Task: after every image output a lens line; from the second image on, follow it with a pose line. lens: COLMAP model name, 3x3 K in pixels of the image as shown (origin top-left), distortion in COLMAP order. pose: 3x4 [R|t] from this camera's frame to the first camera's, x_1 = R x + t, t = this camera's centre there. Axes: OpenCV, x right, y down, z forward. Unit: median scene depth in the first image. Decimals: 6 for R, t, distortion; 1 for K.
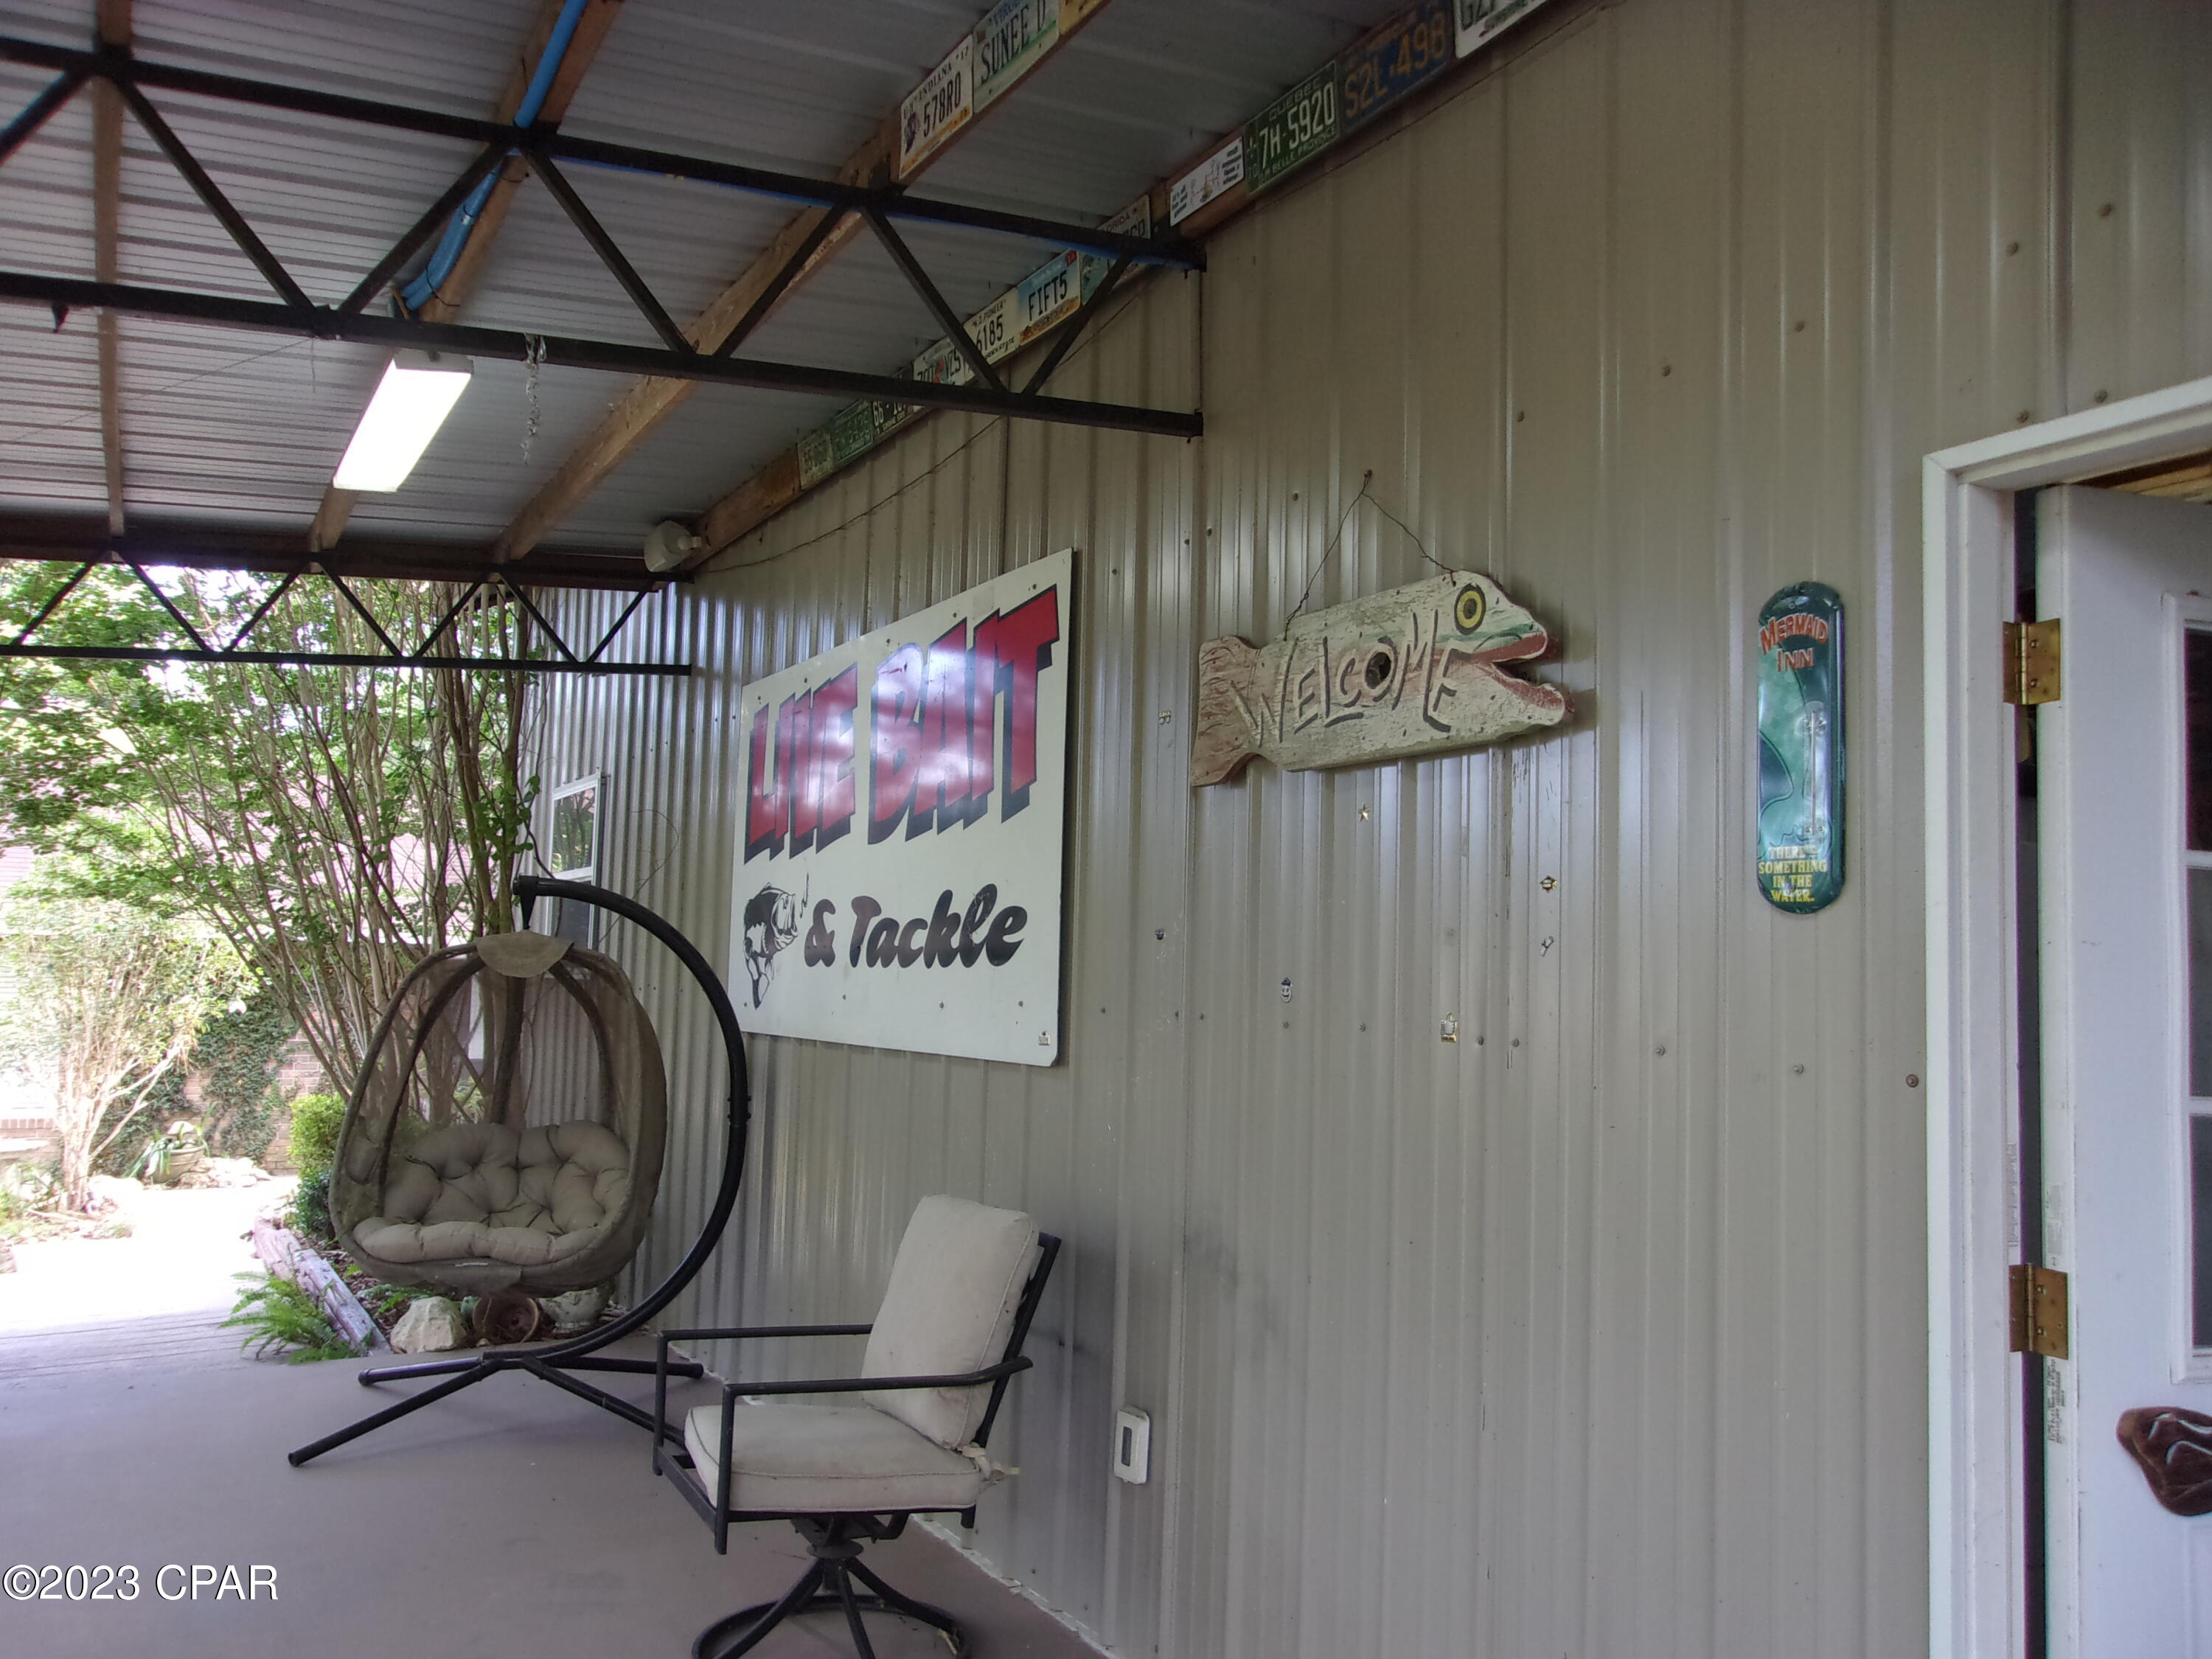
lens RADIAL K [[1747.4, 0, 1104.1], [0, 1747.4, 799.0], [0, 0, 1]] dist [-0.011657, -0.010345]
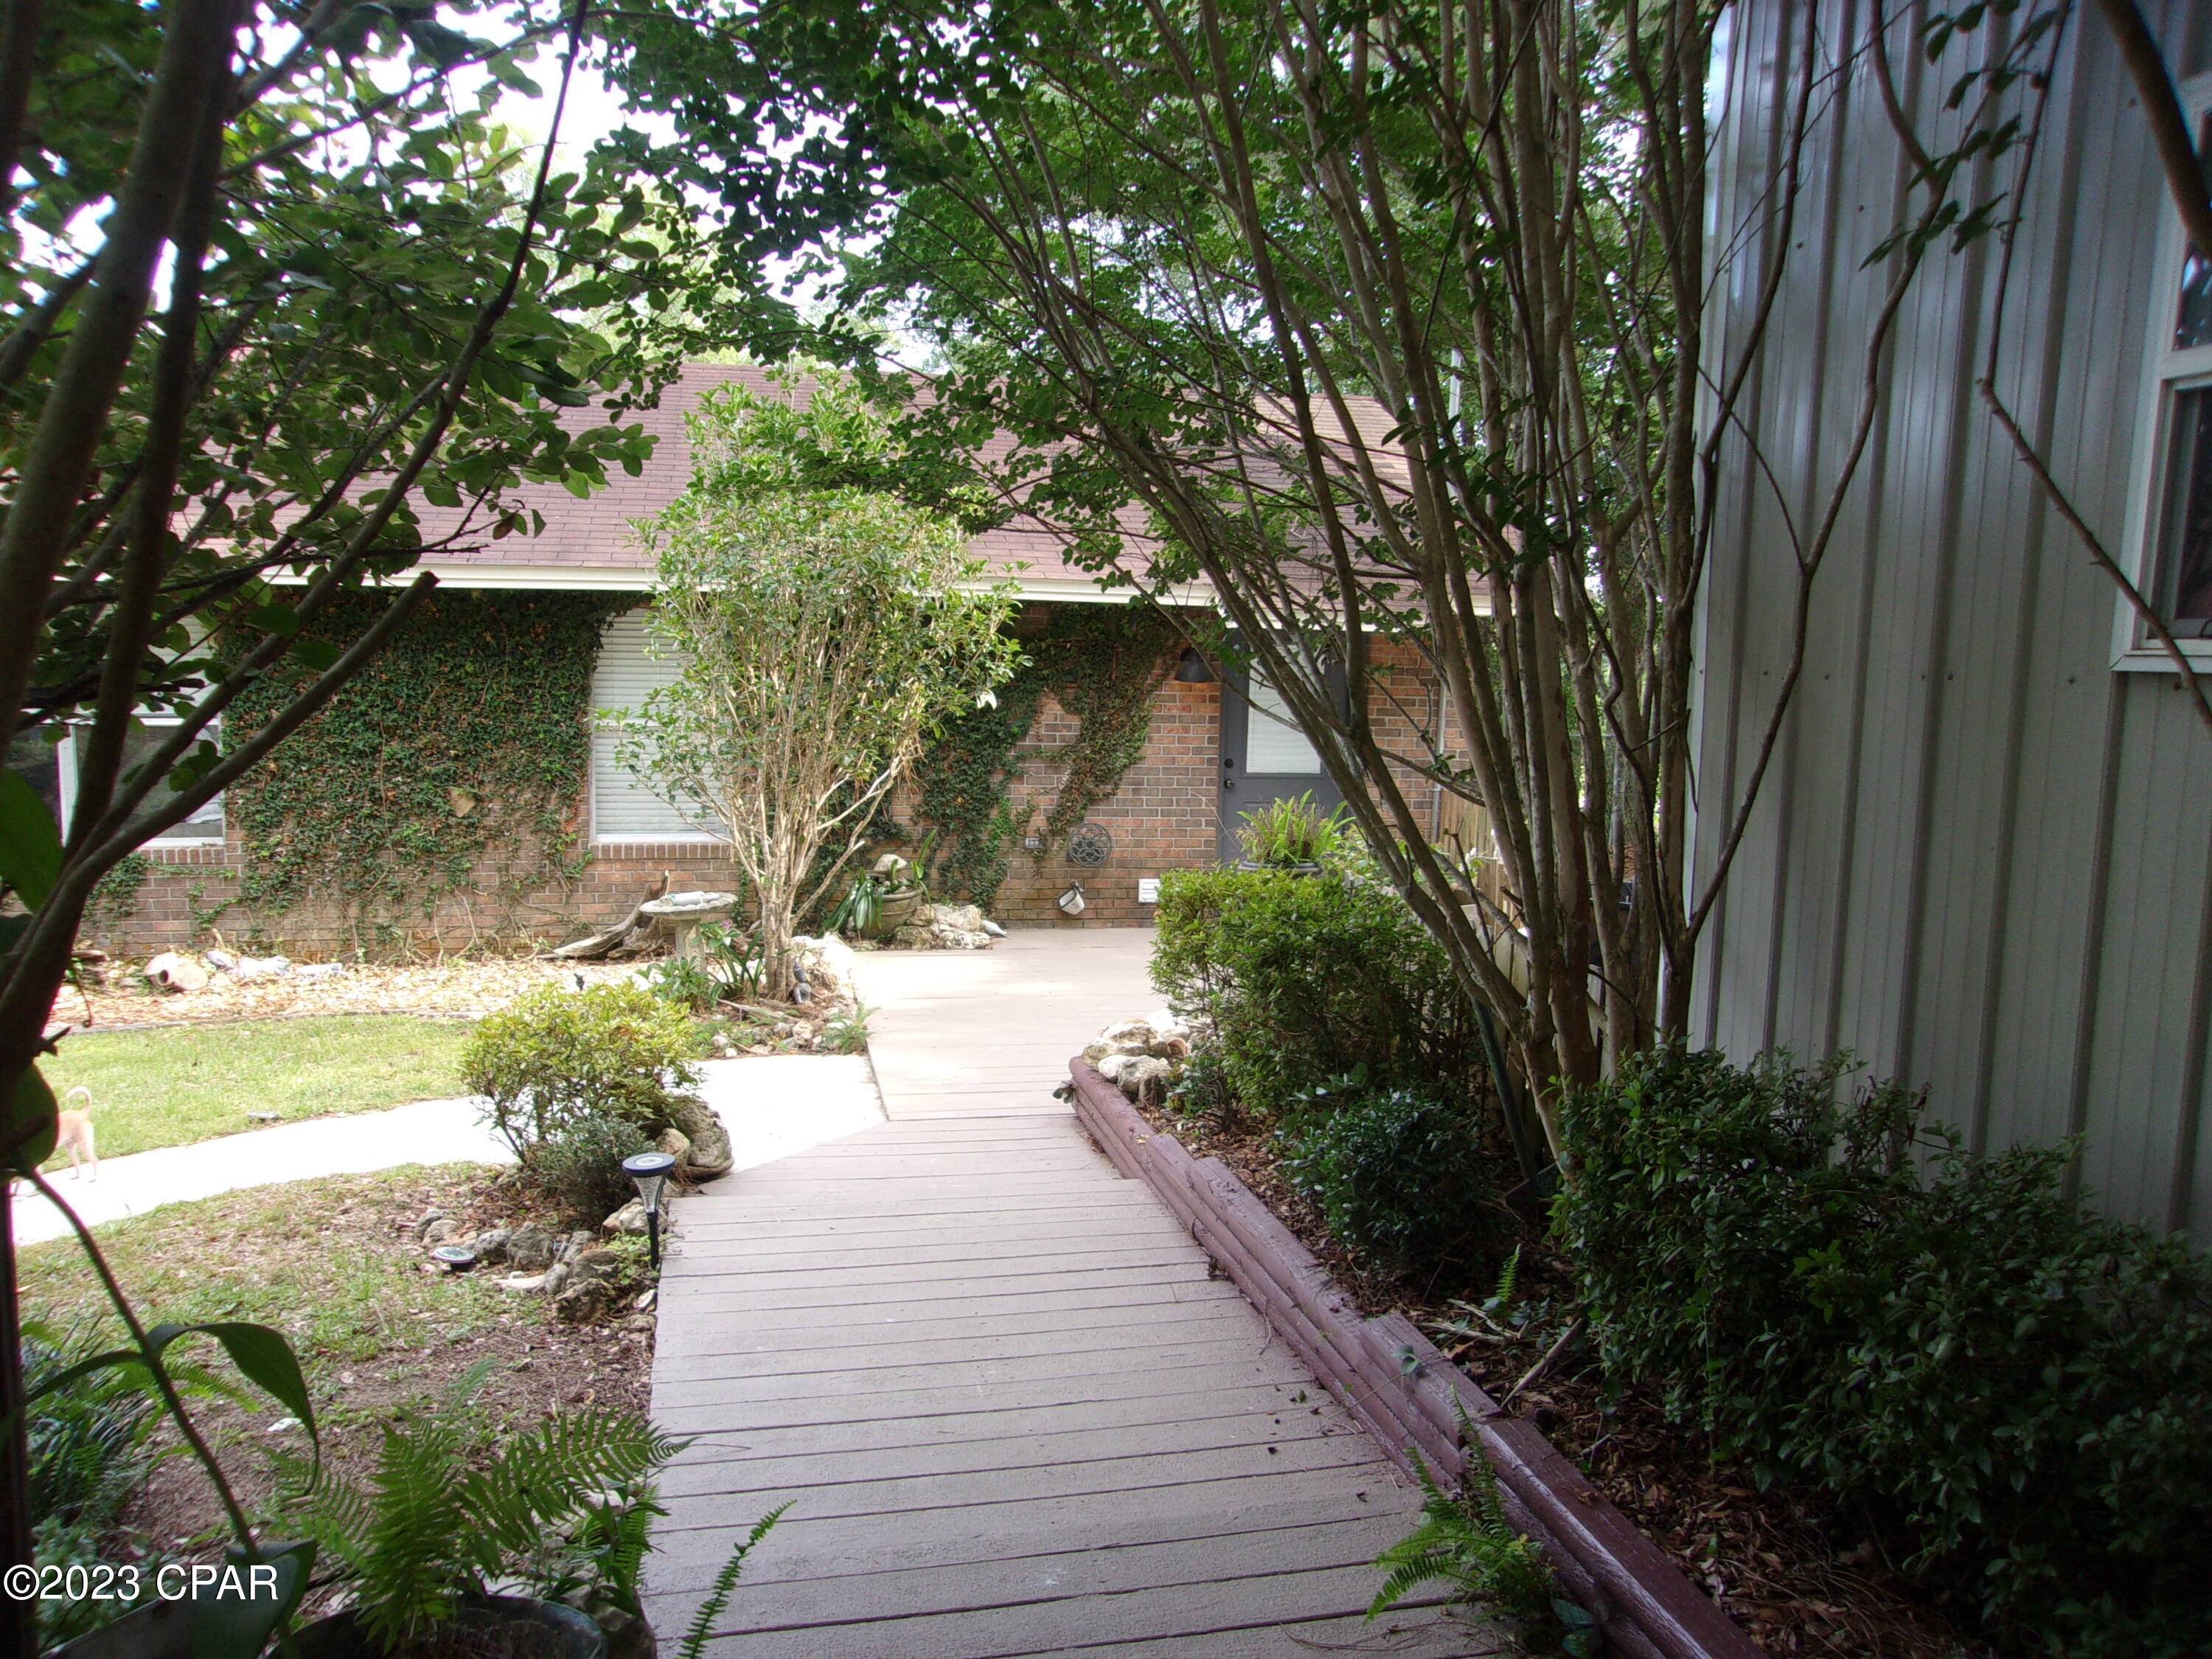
lens RADIAL K [[1777.6, 0, 1106.5], [0, 1777.6, 826.7], [0, 0, 1]] dist [-0.004175, 0.068868]
pose [[0.953617, 0.038007, -0.298614, -0.255141], [0.021137, 0.981094, 0.192373, 0.039253], [0.300280, -0.189762, 0.934784, 0.385413]]
